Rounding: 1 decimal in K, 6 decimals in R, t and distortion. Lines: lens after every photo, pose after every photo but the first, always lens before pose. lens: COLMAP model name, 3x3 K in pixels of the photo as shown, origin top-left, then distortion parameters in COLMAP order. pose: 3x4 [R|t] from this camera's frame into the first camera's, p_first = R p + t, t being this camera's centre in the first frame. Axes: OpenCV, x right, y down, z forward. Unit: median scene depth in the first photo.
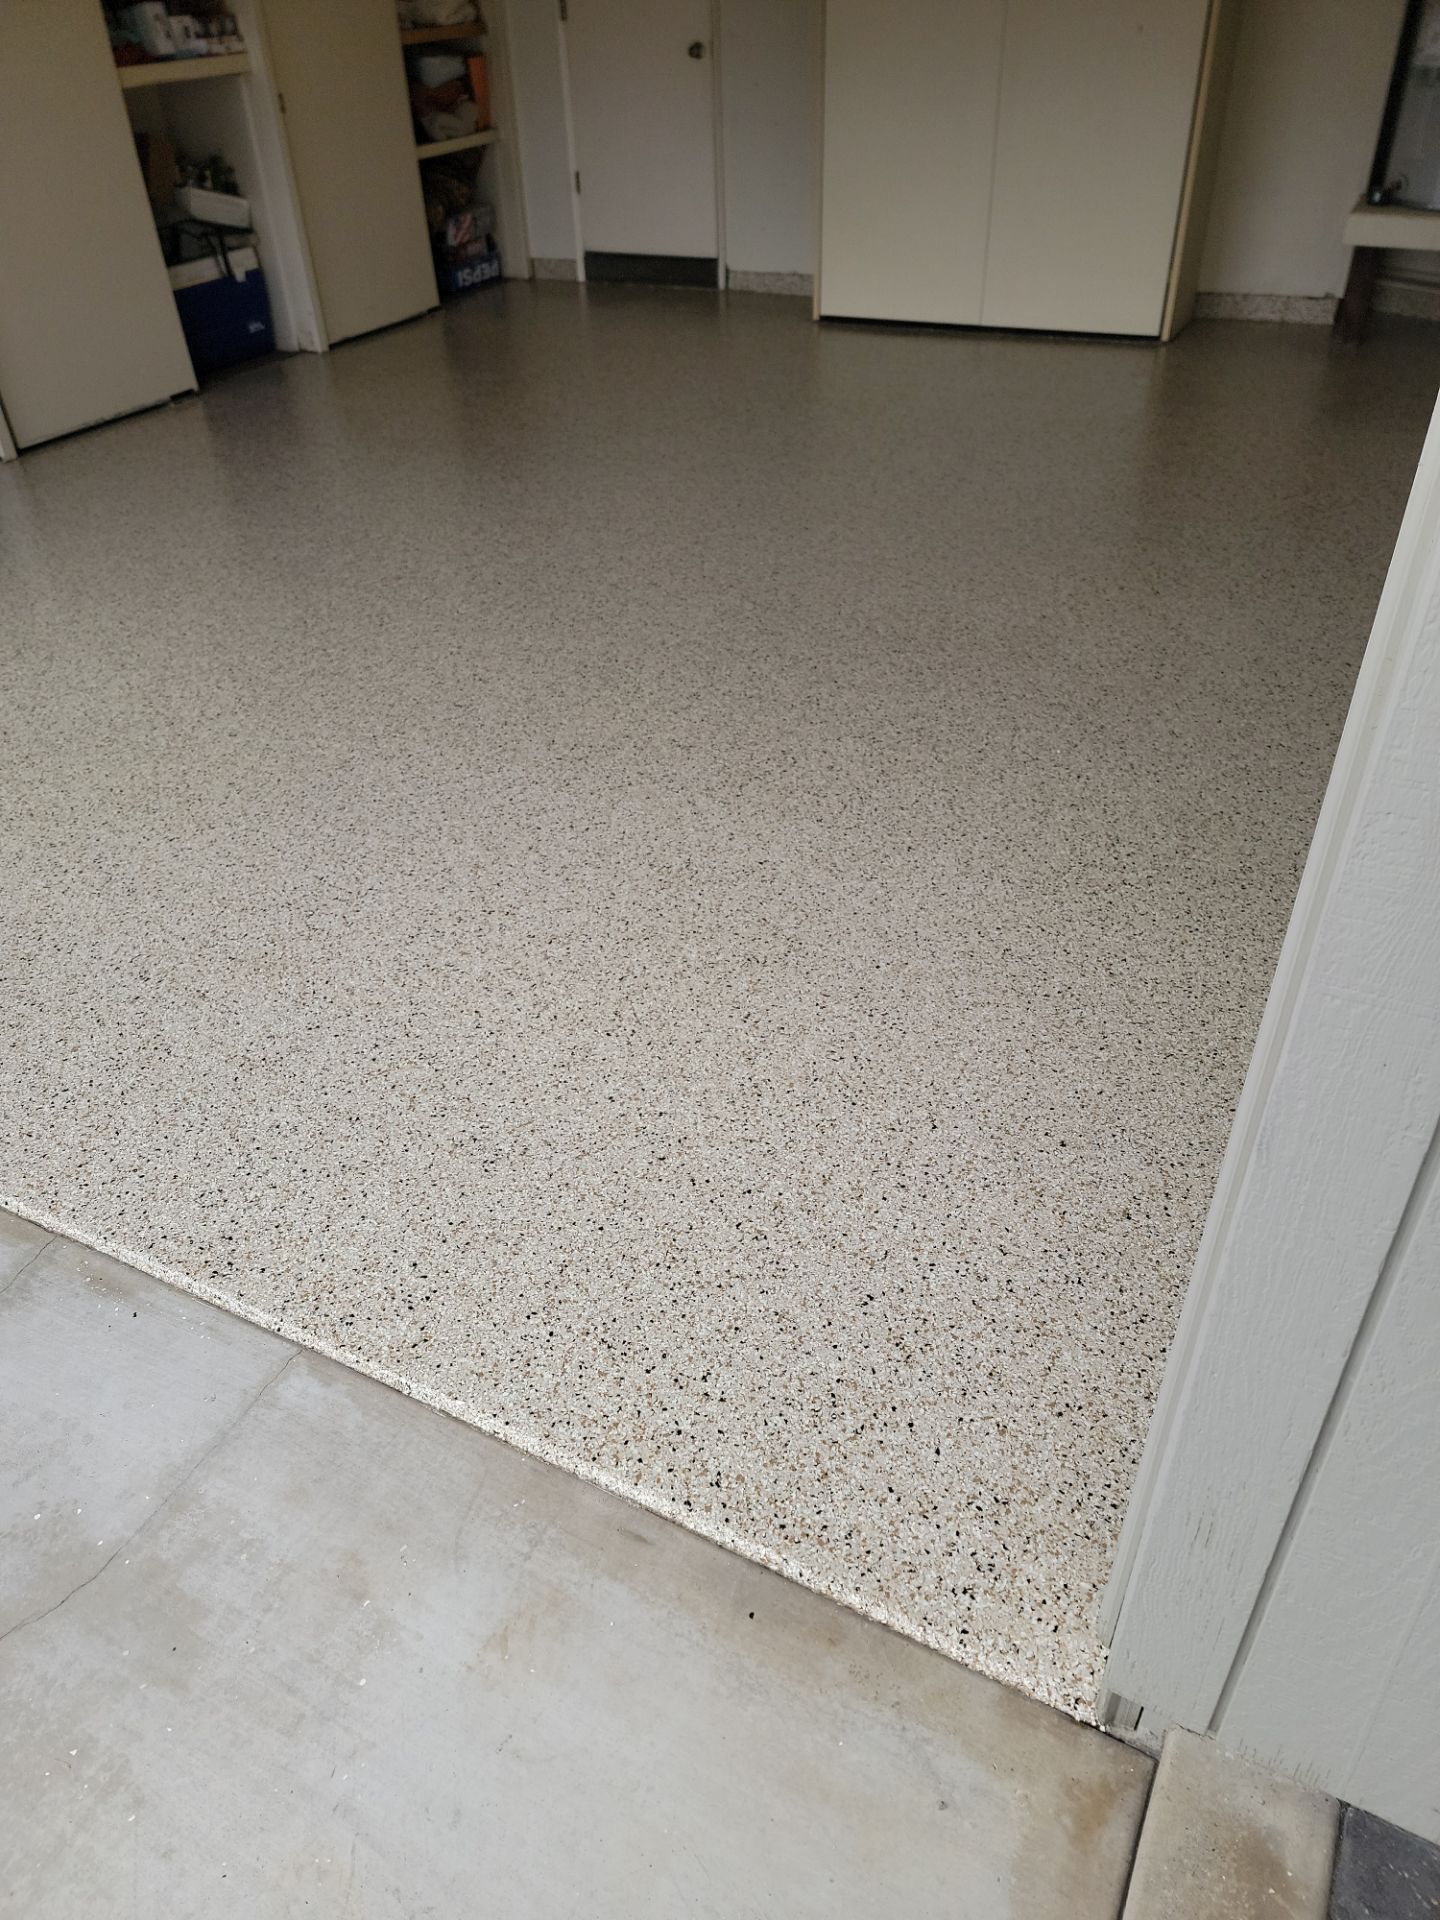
lens RADIAL K [[1342.4, 0, 707.1], [0, 1342.4, 951.7], [0, 0, 1]] dist [0.084878, -0.073703]
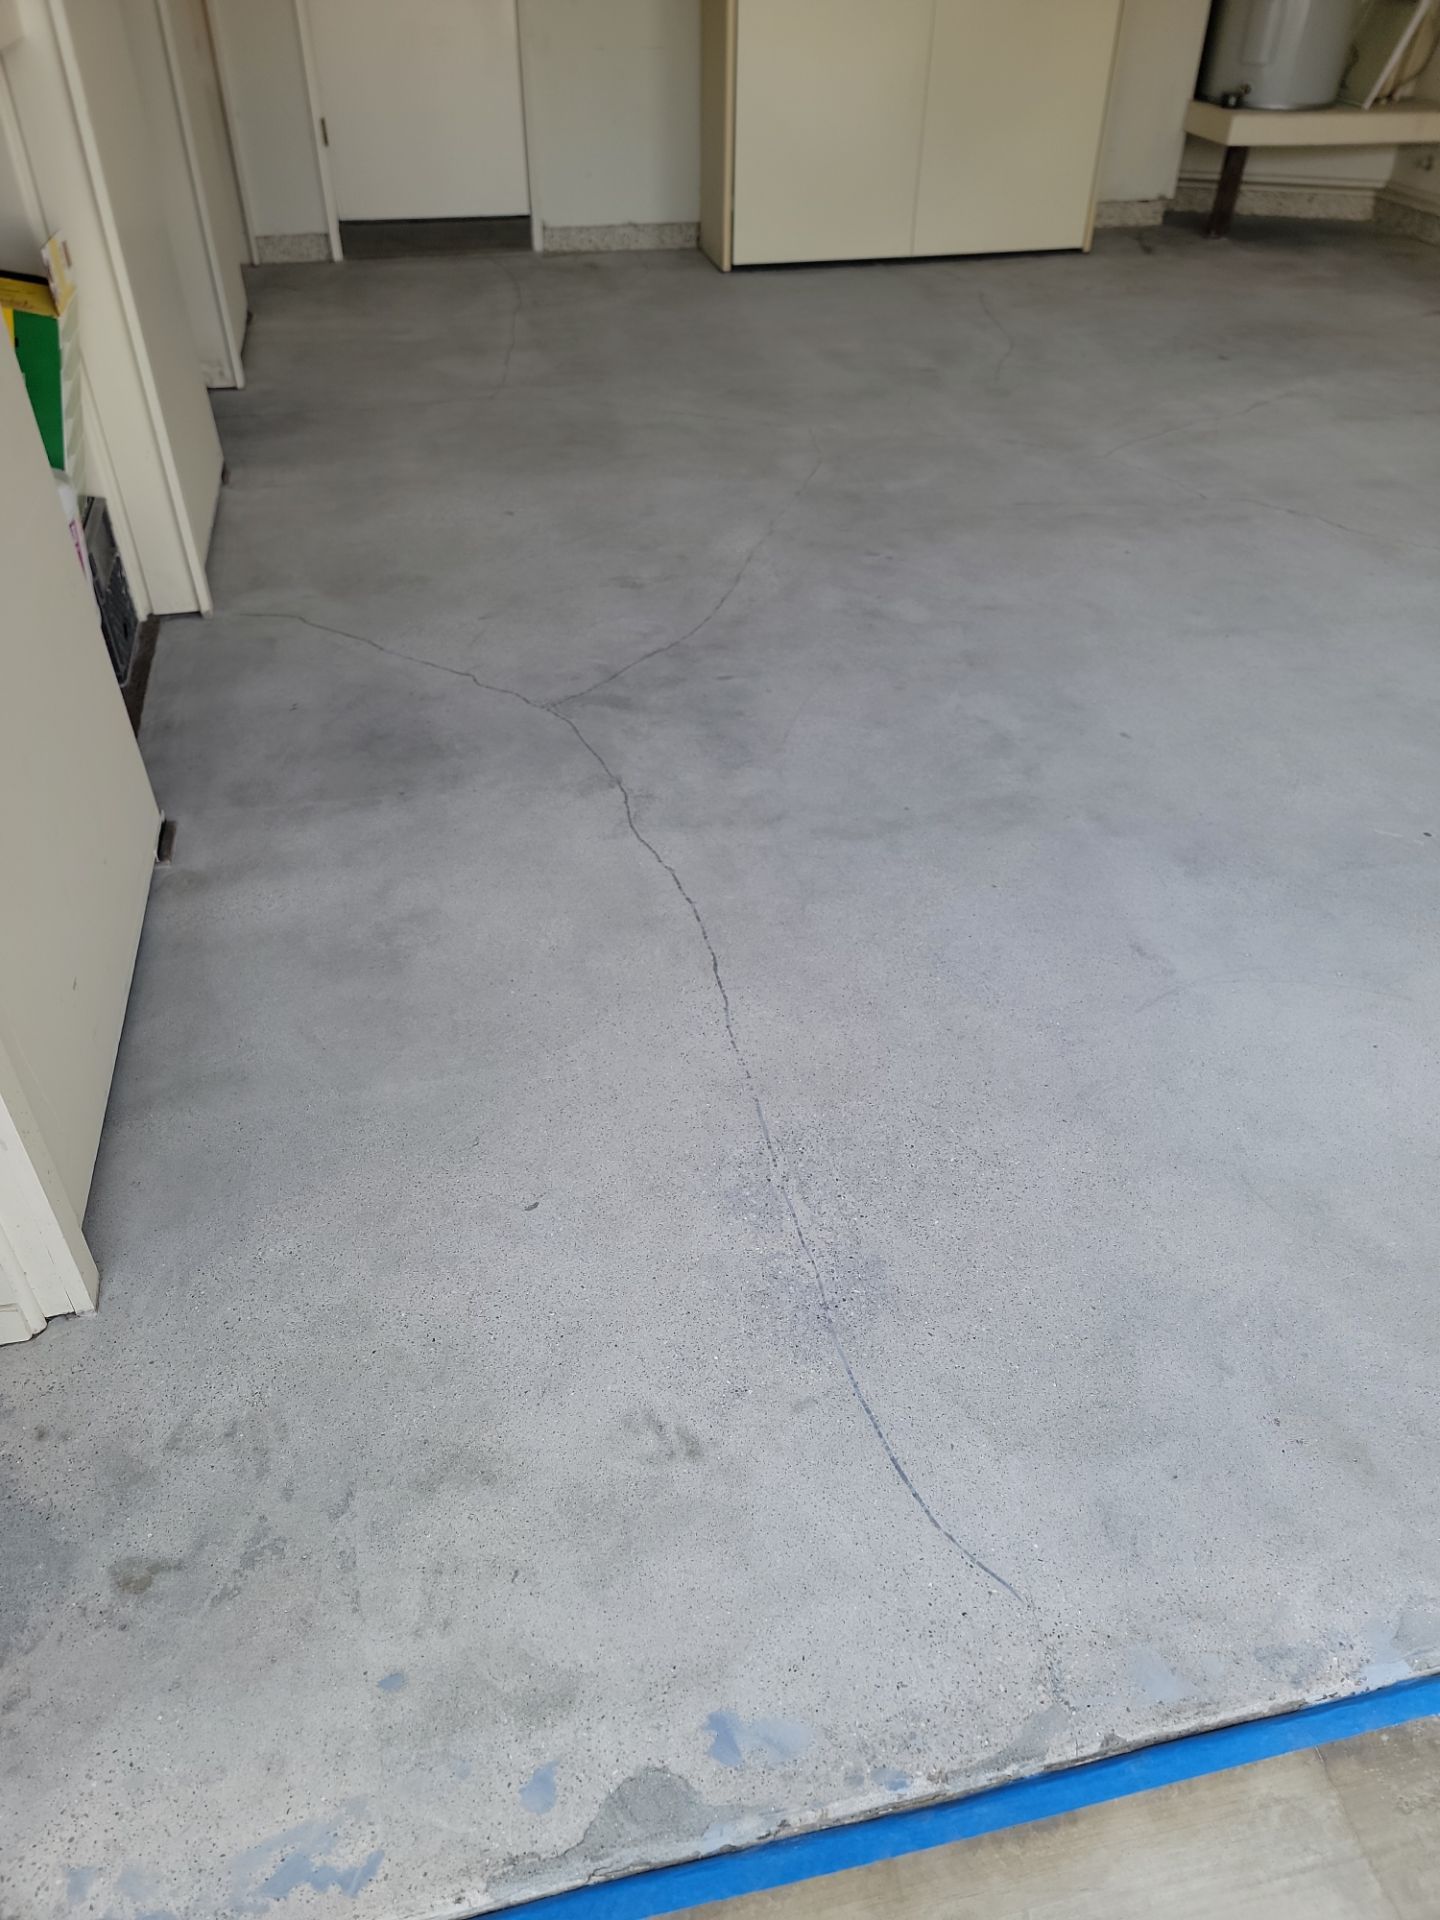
lens RADIAL K [[1342.4, 0, 698.1], [0, 1342.4, 951.8], [0, 0, 1]] dist [0.084878, -0.073703]
pose [[0.771868, -0.361315, 0.523135, -0.757887], [0.349137, 0.928538, 0.126176, -0.231951], [-0.531340, 0.085255, 0.842858, 0.406589]]
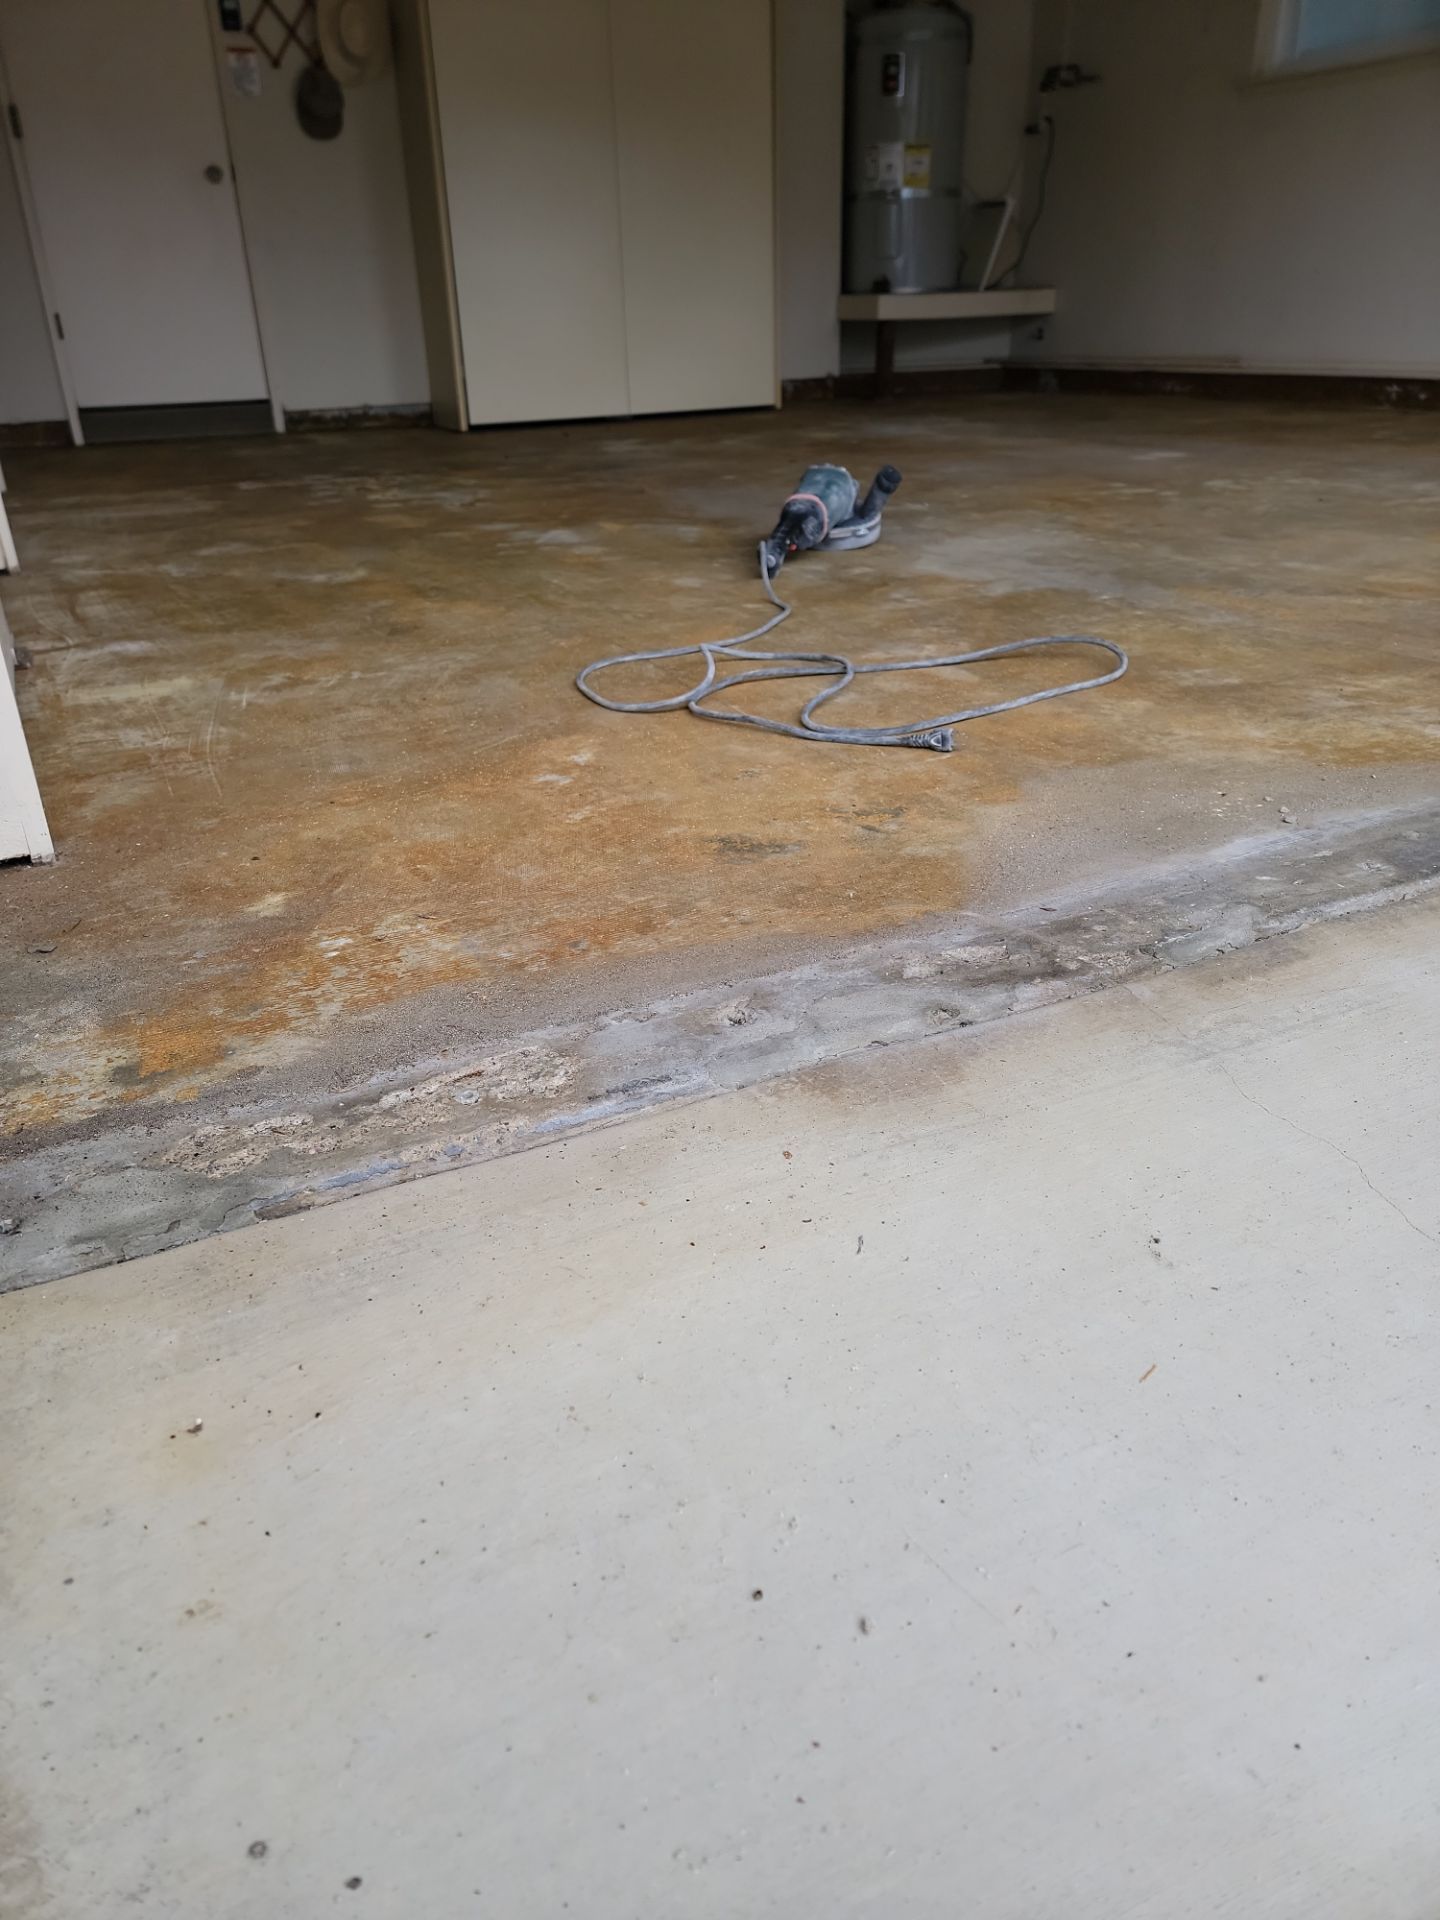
lens RADIAL K [[1342.4, 0, 688.8], [0, 1342.4, 954.7], [0, 0, 1]] dist [0.084878, -0.073703]
pose [[0.610608, -0.324901, 0.722217, -0.858281], [0.477011, 0.878862, -0.007925, -0.078797], [-0.632154, 0.349344, 0.691621, 0.501072]]
